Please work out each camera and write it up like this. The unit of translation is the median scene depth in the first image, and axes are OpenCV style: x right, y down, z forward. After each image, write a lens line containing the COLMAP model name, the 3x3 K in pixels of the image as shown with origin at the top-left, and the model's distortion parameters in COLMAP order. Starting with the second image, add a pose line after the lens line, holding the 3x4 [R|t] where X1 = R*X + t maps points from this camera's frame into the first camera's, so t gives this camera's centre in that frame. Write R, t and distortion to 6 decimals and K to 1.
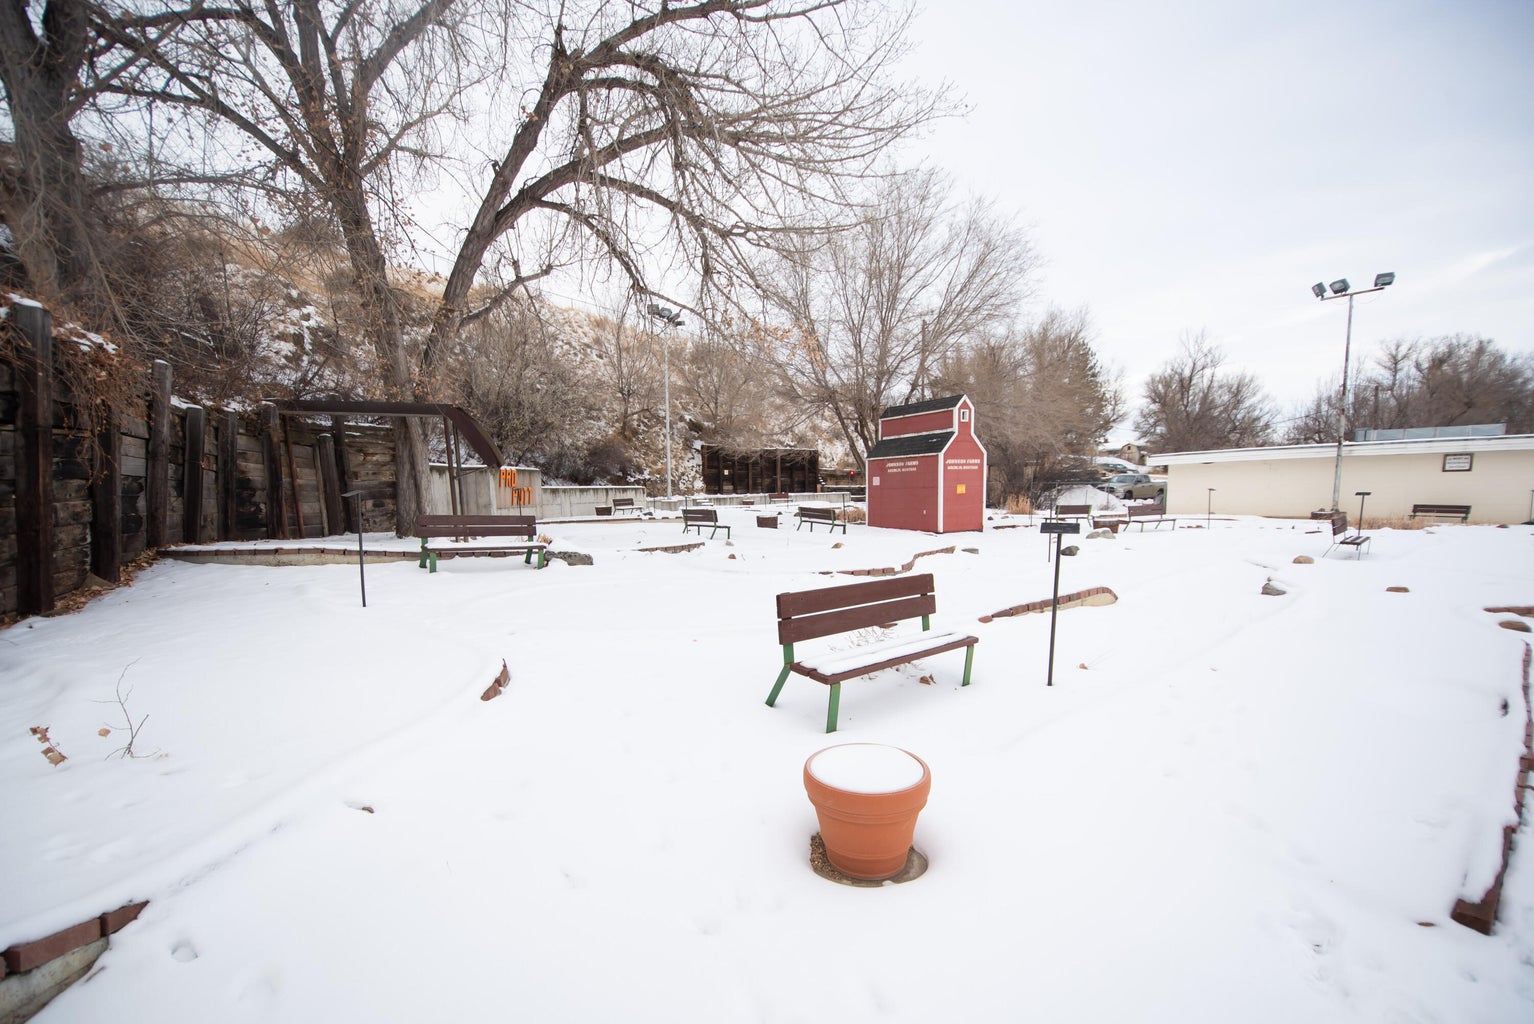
lens RADIAL K [[583.6, 0, 770.2], [0, 583.6, 512.6], [0, 0, 1]] dist [-0.001684, -0.000165]
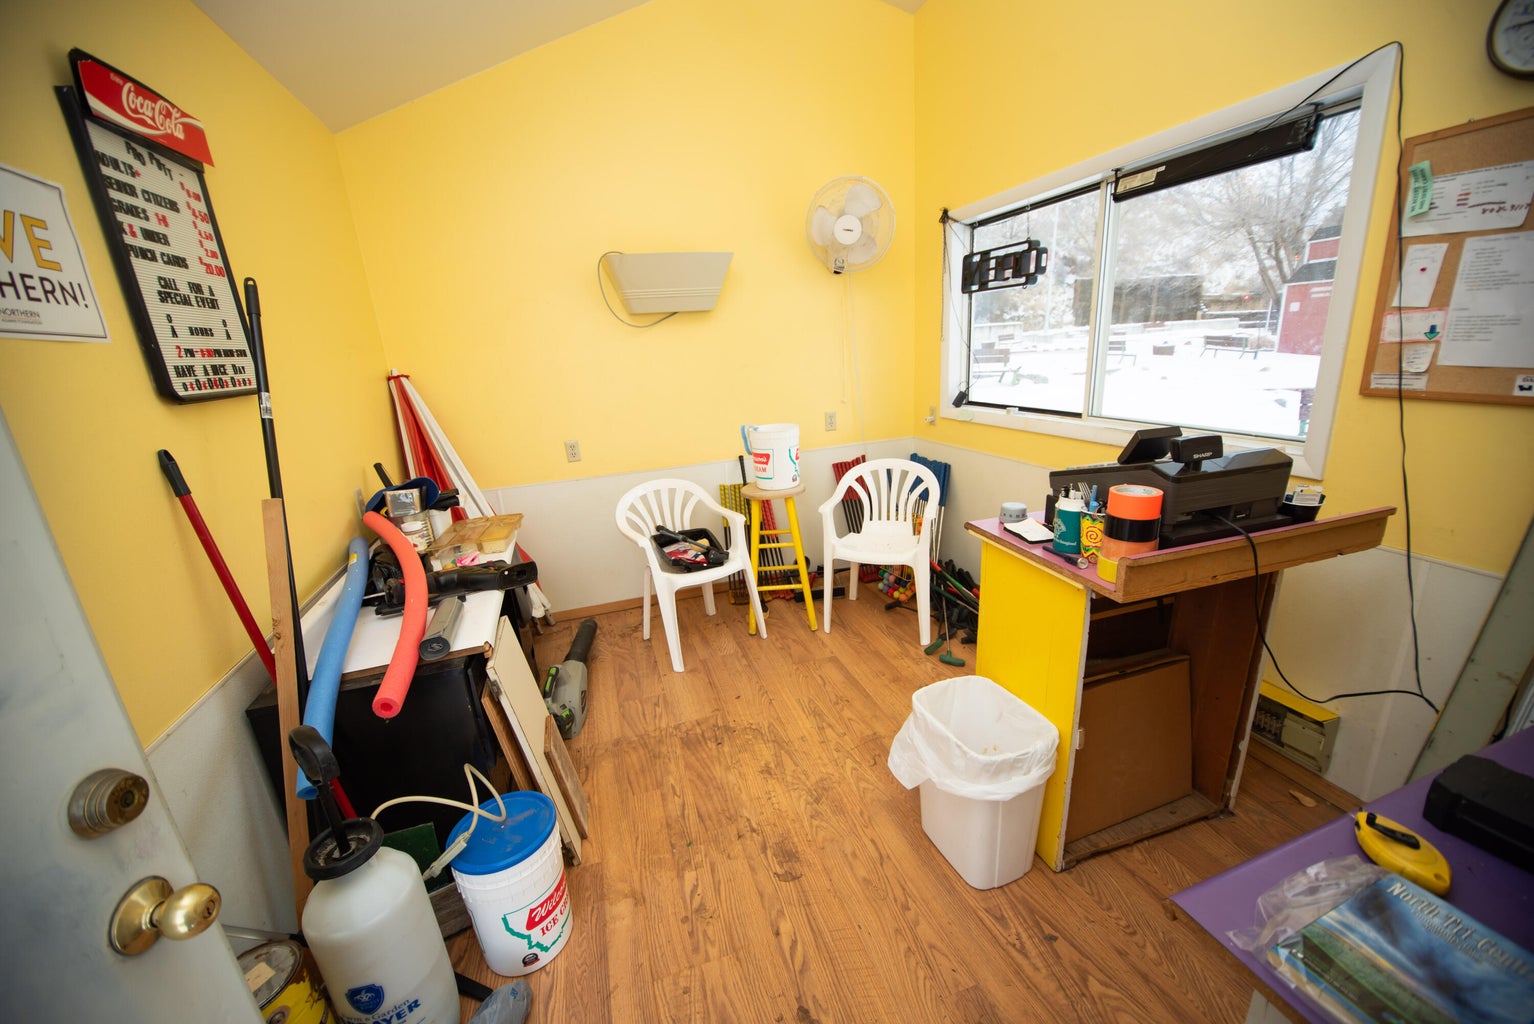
lens RADIAL K [[583.6, 0, 762.6], [0, 583.6, 503.8], [0, 0, 1]] dist [-0.001684, -0.000165]
pose [[0.899338, 0.084617, -0.428988, -0.145974], [0.028600, 0.967612, 0.250819, -0.001566], [0.436318, -0.237840, 0.867790, -0.297044]]
